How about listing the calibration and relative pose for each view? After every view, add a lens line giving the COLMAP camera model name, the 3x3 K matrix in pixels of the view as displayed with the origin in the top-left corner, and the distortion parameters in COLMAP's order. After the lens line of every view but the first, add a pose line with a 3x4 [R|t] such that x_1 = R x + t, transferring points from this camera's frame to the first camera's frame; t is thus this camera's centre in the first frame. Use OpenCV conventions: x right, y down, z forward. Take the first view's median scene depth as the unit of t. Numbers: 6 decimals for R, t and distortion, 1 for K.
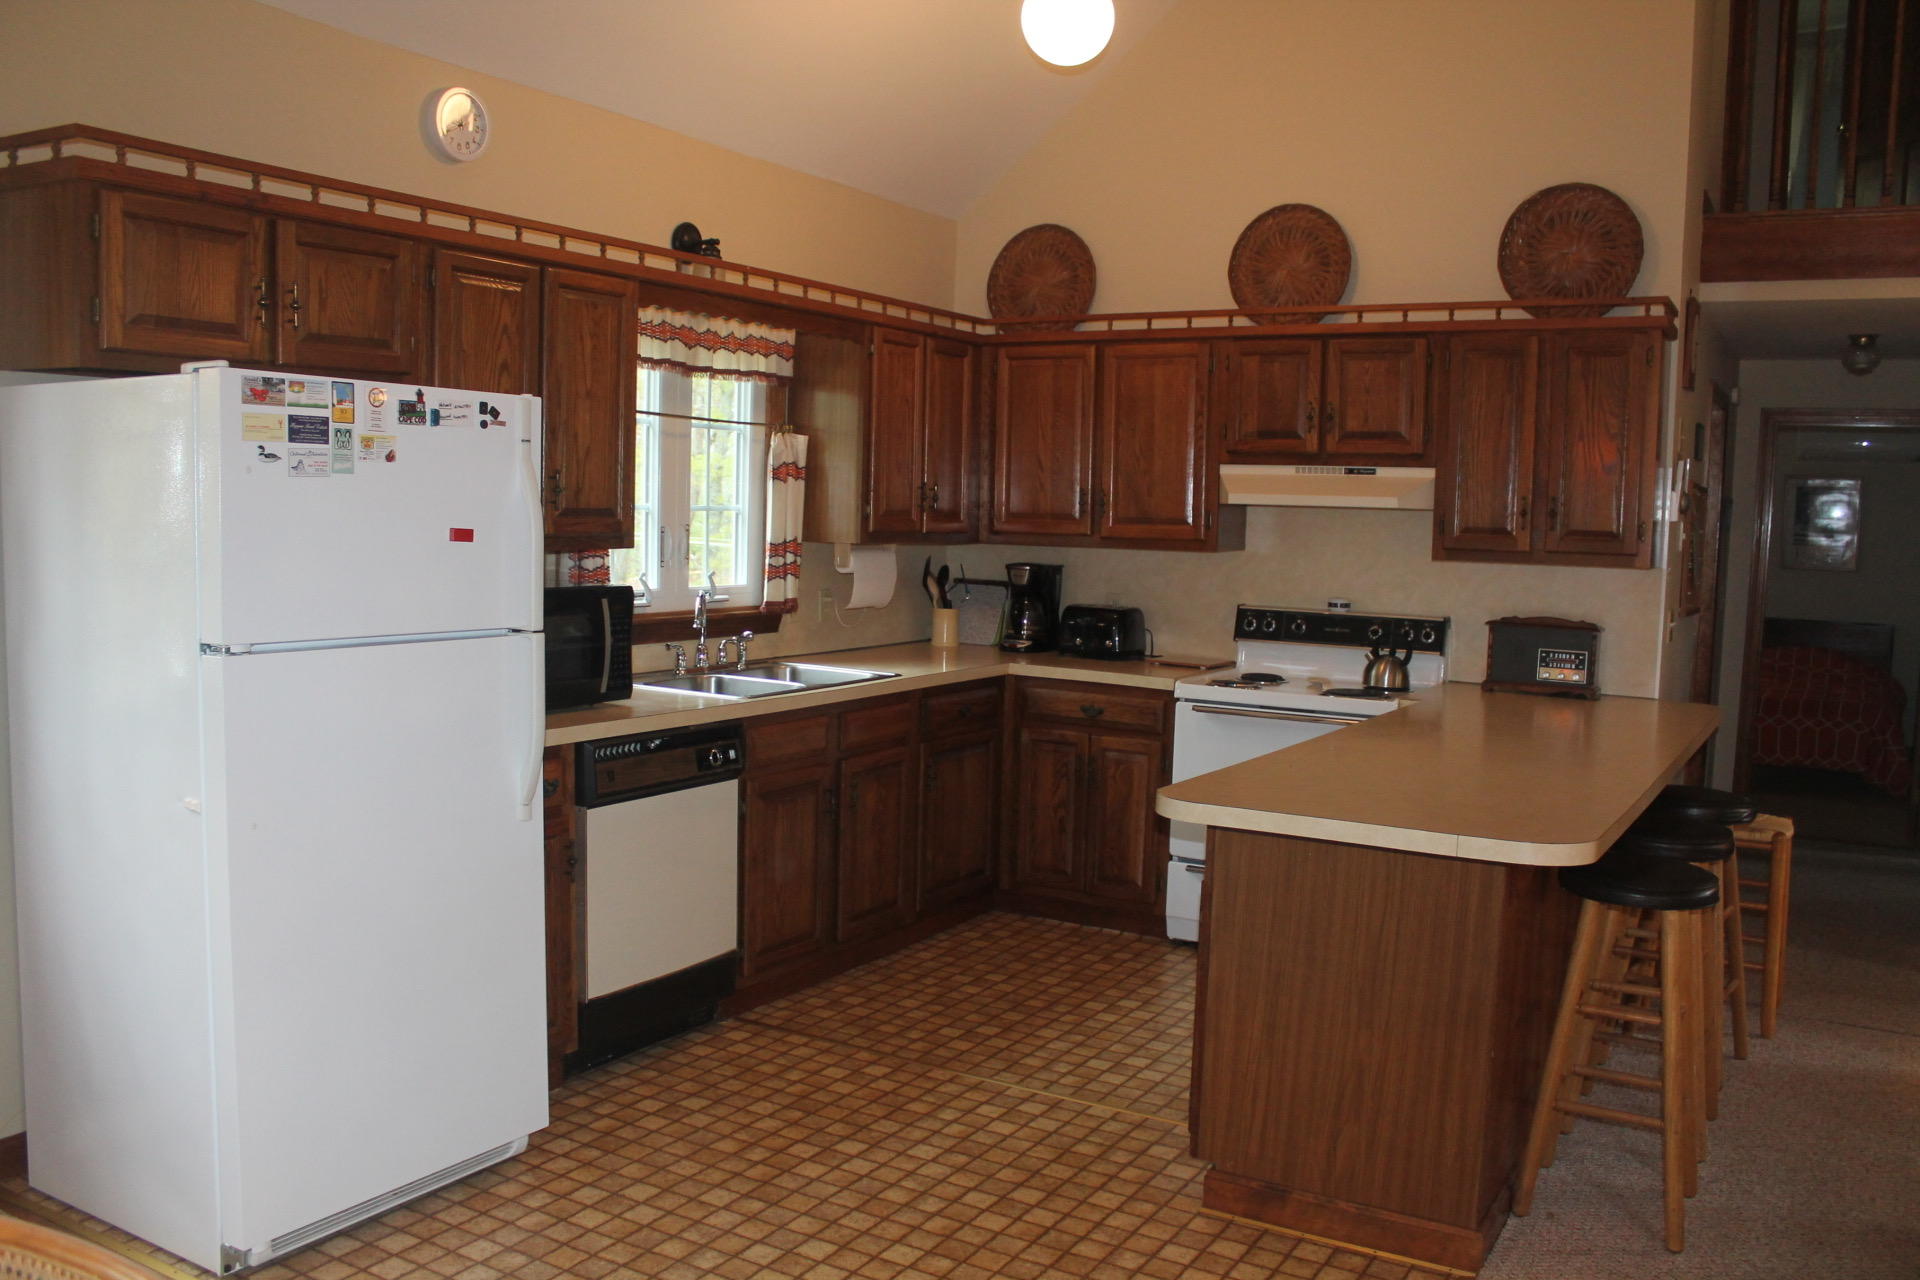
lens RADIAL K [[1615.4, 0, 952.4], [0, 1615.4, 631.5], [0, 0, 1]] dist [-0.145536, 0.160093]
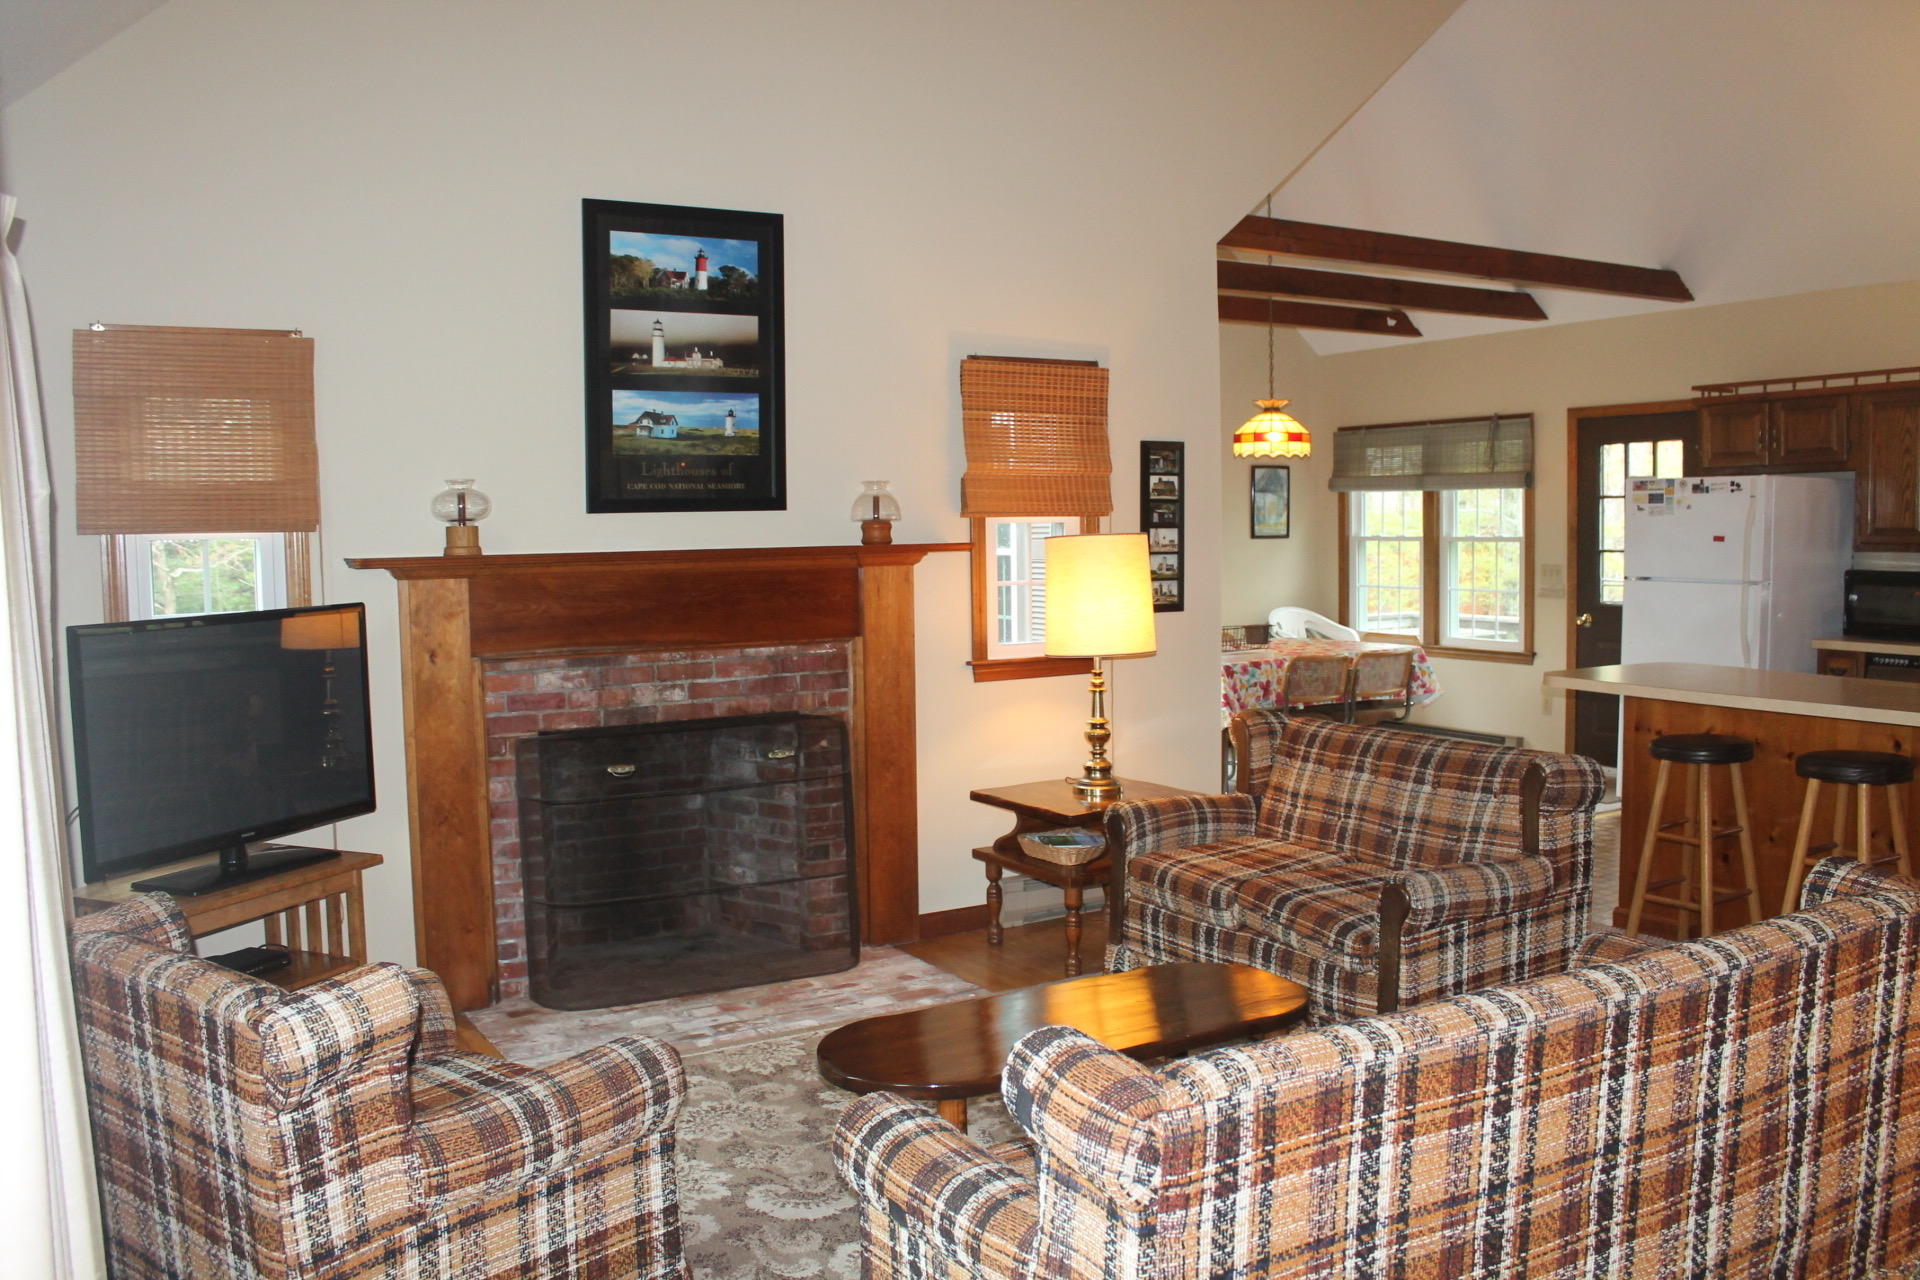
lens RADIAL K [[1611.5, 0, 960.0], [0, 1611.5, 640.0], [0, 0, 1]] dist [-0.167221, 0.161373]
pose [[-0.479427, 0.045484, -0.876402, 1.316477], [-0.068636, 0.993654, 0.089116, -0.023806], [0.874894, 0.102877, -0.473262, 0.659420]]
